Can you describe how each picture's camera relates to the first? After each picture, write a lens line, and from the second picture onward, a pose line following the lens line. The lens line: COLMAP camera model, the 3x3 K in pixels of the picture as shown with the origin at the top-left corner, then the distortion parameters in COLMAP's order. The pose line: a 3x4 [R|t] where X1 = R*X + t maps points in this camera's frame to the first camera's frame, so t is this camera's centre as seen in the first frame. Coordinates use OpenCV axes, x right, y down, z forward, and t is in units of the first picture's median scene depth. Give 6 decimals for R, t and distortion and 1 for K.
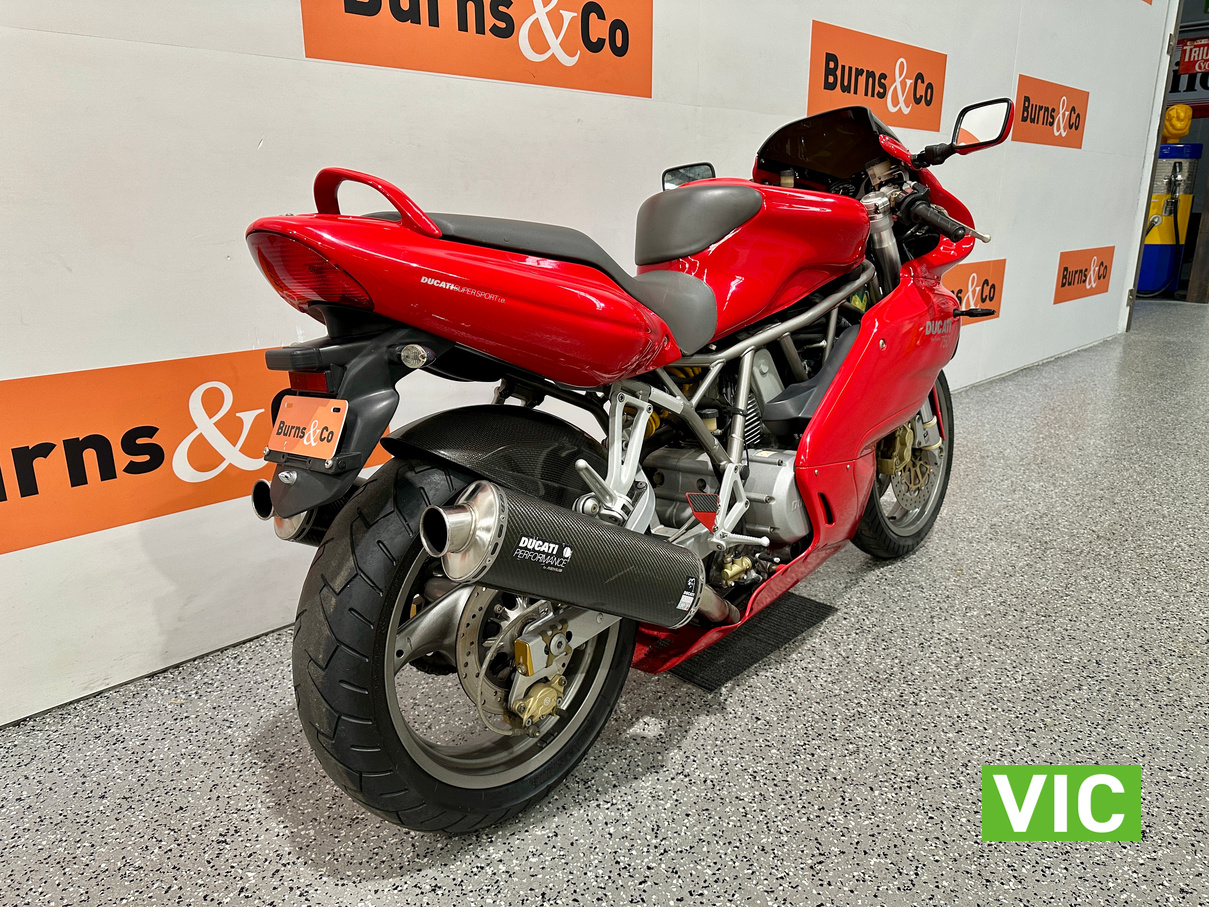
lens RADIAL K [[847.3, 0, 585.5], [0, 847.3, 440.4], [0, 0, 1]] dist [0.073362, -0.134585]
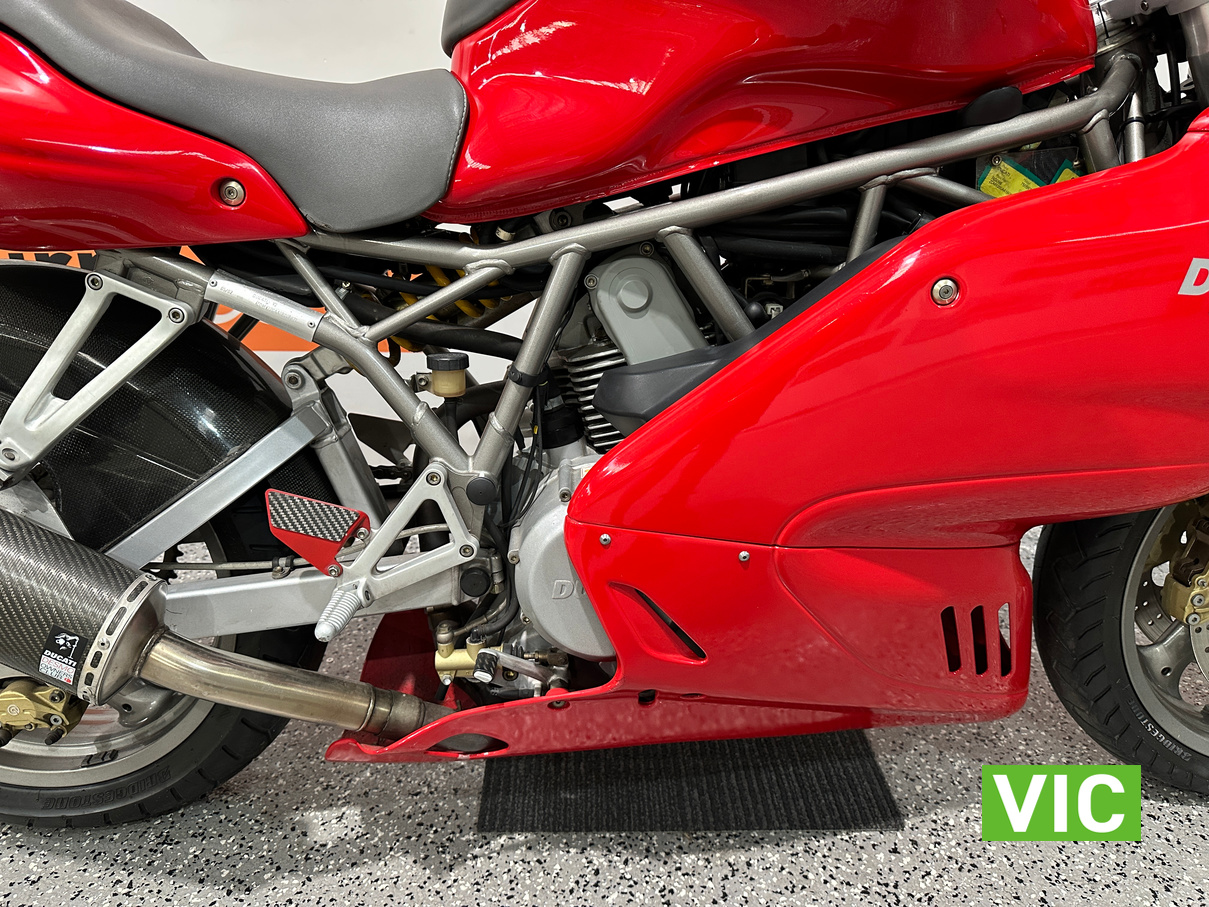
lens RADIAL K [[858.1, 0, 604.5], [0, 858.1, 453.5], [0, 0, 1]] dist [0.065106, -0.099583]
pose [[0.708702, 0.280408, -0.647389, 0.463039], [-0.194246, 0.959709, 0.203042, -0.083554], [0.678240, -0.018144, 0.734616, 0.551385]]
